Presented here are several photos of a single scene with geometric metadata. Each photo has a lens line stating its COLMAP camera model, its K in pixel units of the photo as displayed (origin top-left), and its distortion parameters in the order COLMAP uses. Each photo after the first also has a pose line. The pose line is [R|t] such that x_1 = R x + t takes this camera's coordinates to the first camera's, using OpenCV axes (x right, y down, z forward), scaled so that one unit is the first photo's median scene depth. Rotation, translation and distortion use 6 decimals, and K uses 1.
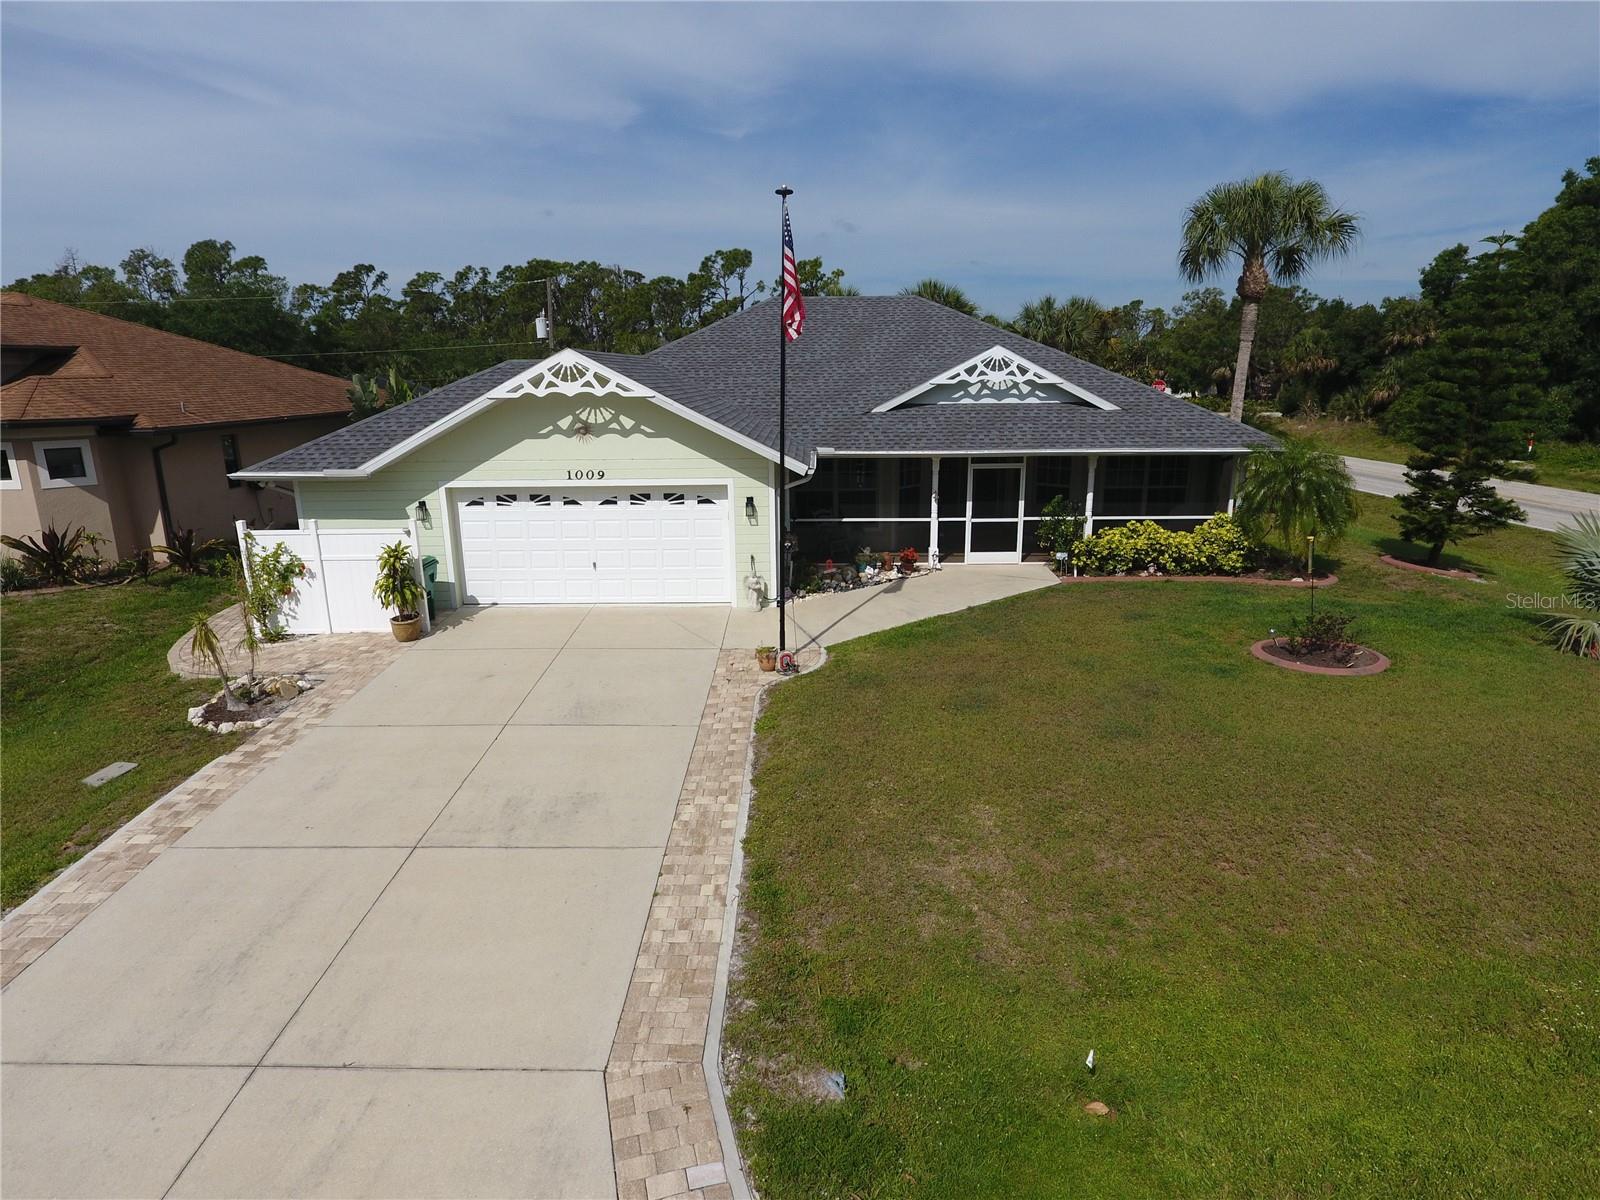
lens RADIAL K [[940.8, 0, 797.1], [0, 940.8, 612.9], [0, 0, 1]] dist [-0.003687, 0.001379]
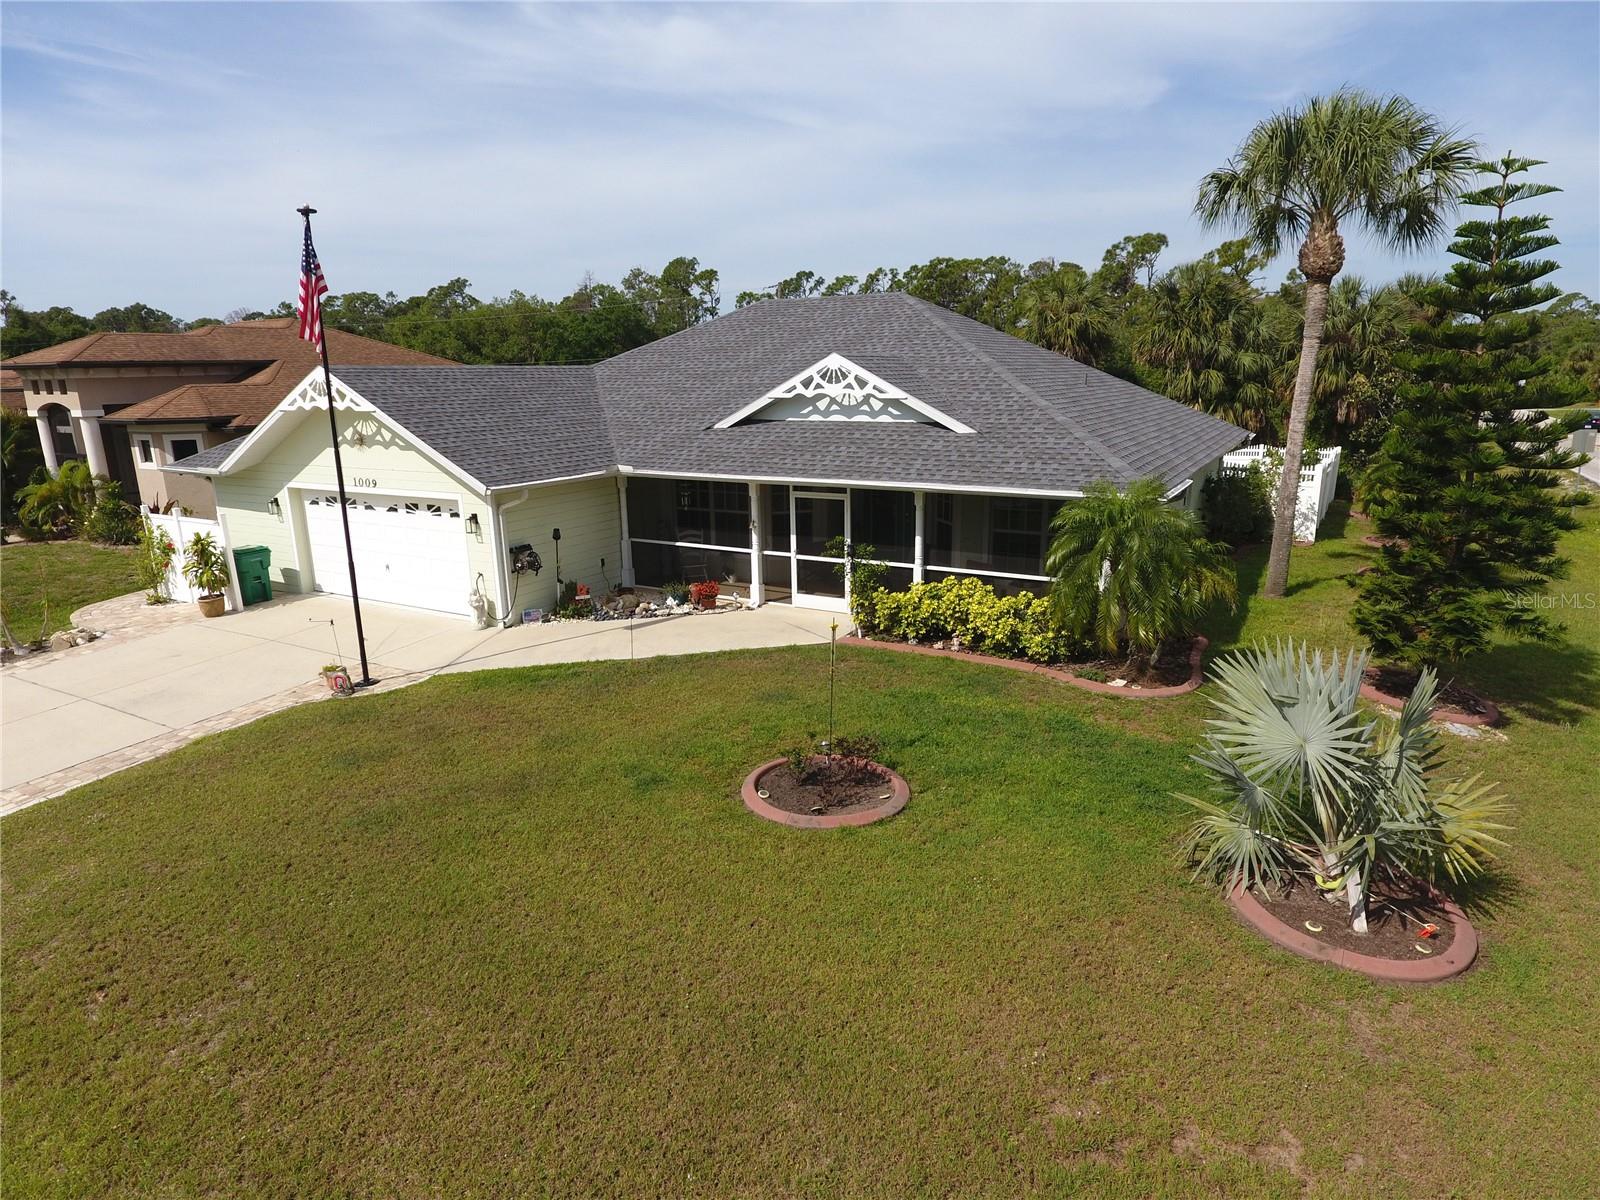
lens RADIAL K [[940.8, 0, 798.9], [0, 940.8, 624.7], [0, 0, 1]] dist [-0.003687, 0.001379]
pose [[0.874499, 0.123952, -0.468921, 0.634373], [-0.115962, 0.992187, 0.046010, -0.081012], [0.470961, 0.014141, 0.882041, 0.254516]]
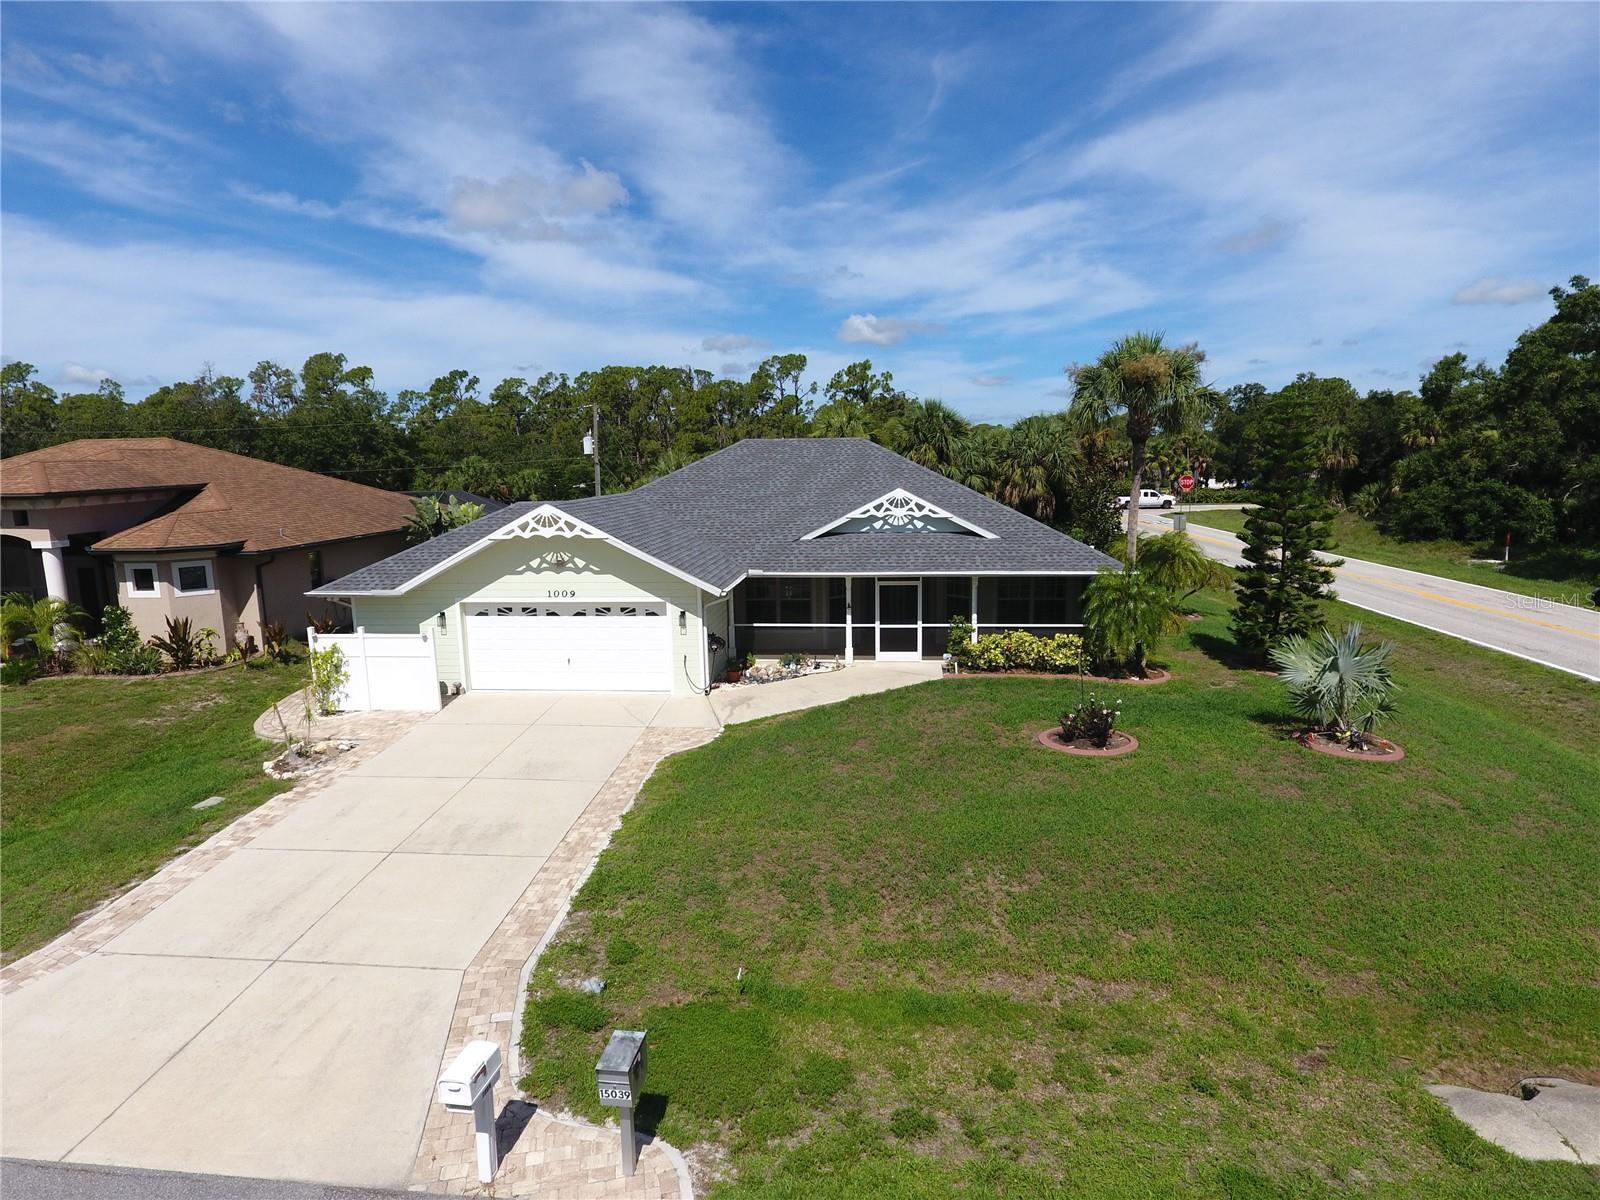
lens RADIAL K [[940.8, 0, 797.8], [0, 940.8, 615.0], [0, 0, 1]] dist [-0.003687, 0.001379]
pose [[0.996517, 0.008256, -0.082982, 0.190882], [-0.015004, 0.996599, -0.081024, -0.012184], [0.082031, 0.081987, 0.993252, -0.254582]]
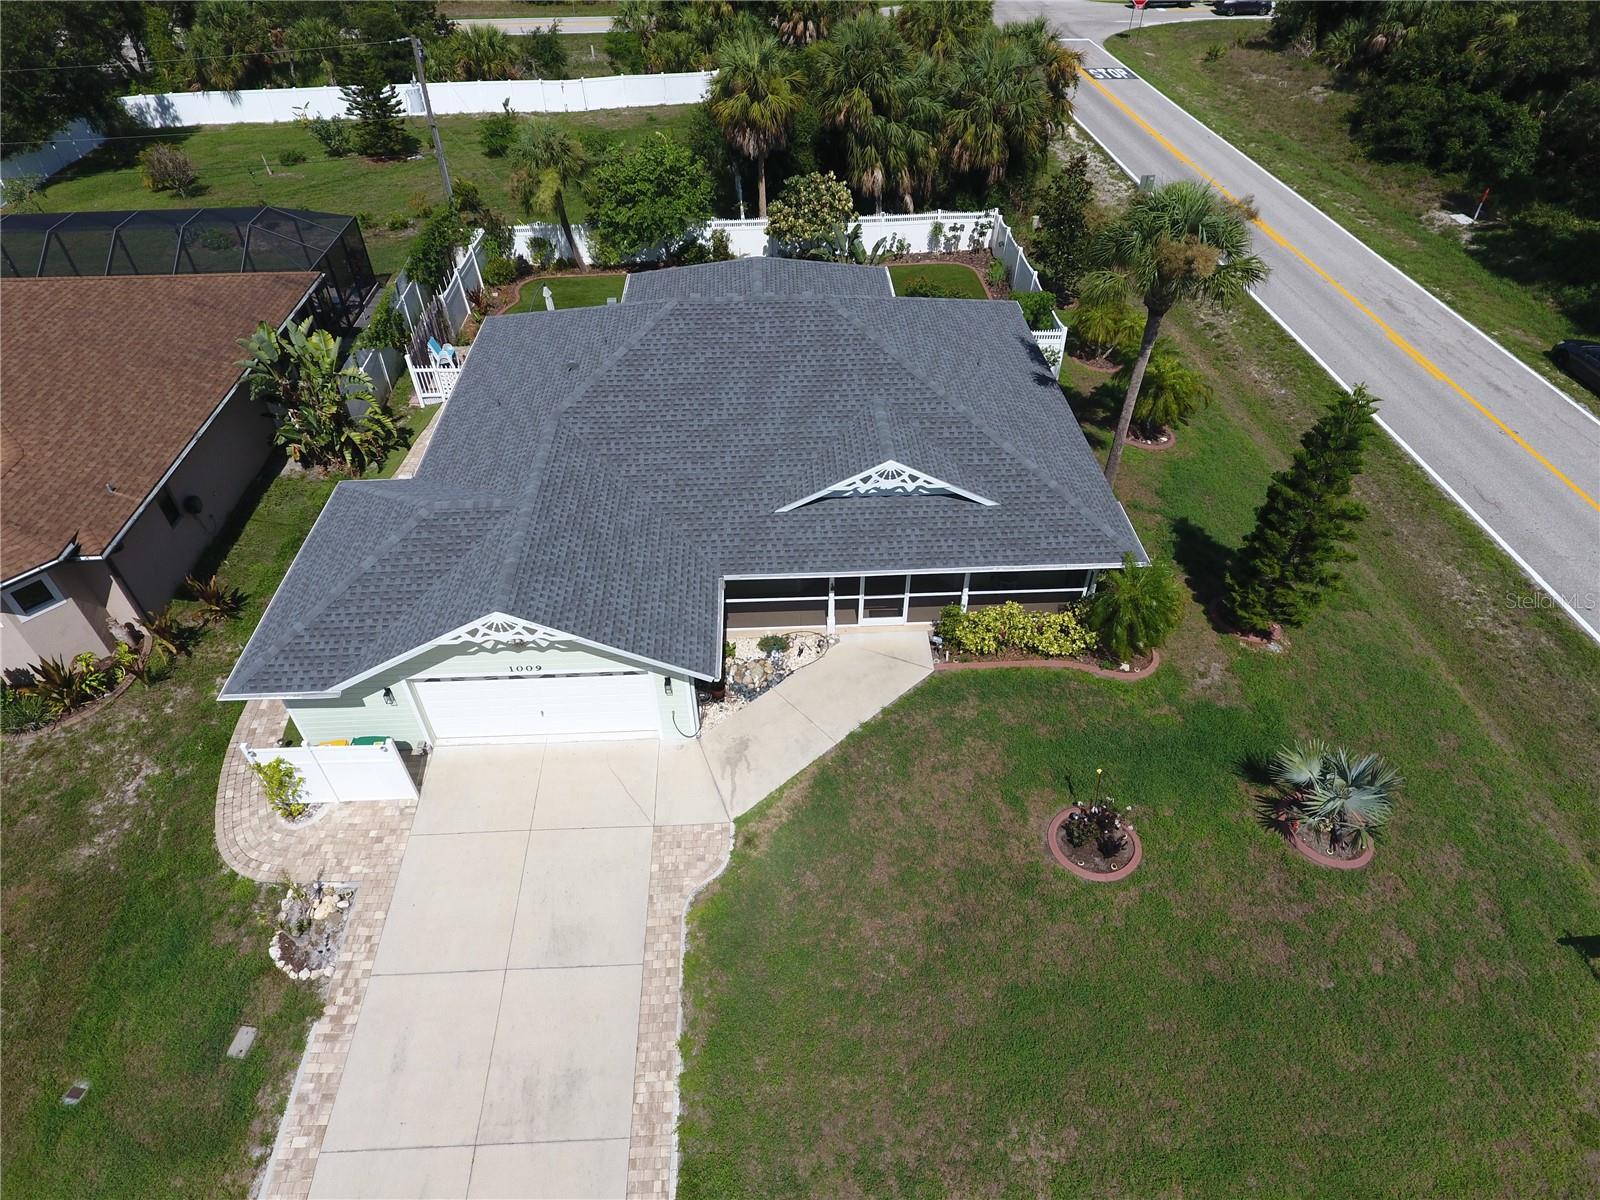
lens RADIAL K [[940.8, 0, 799.2], [0, 940.8, 616.4], [0, 0, 1]] dist [-0.003687, 0.001379]
pose [[0.998262, -0.035582, 0.046970, 0.054787], [0.009104, 0.880658, 0.473665, -0.658428], [-0.058218, -0.472414, 0.879452, -0.016687]]
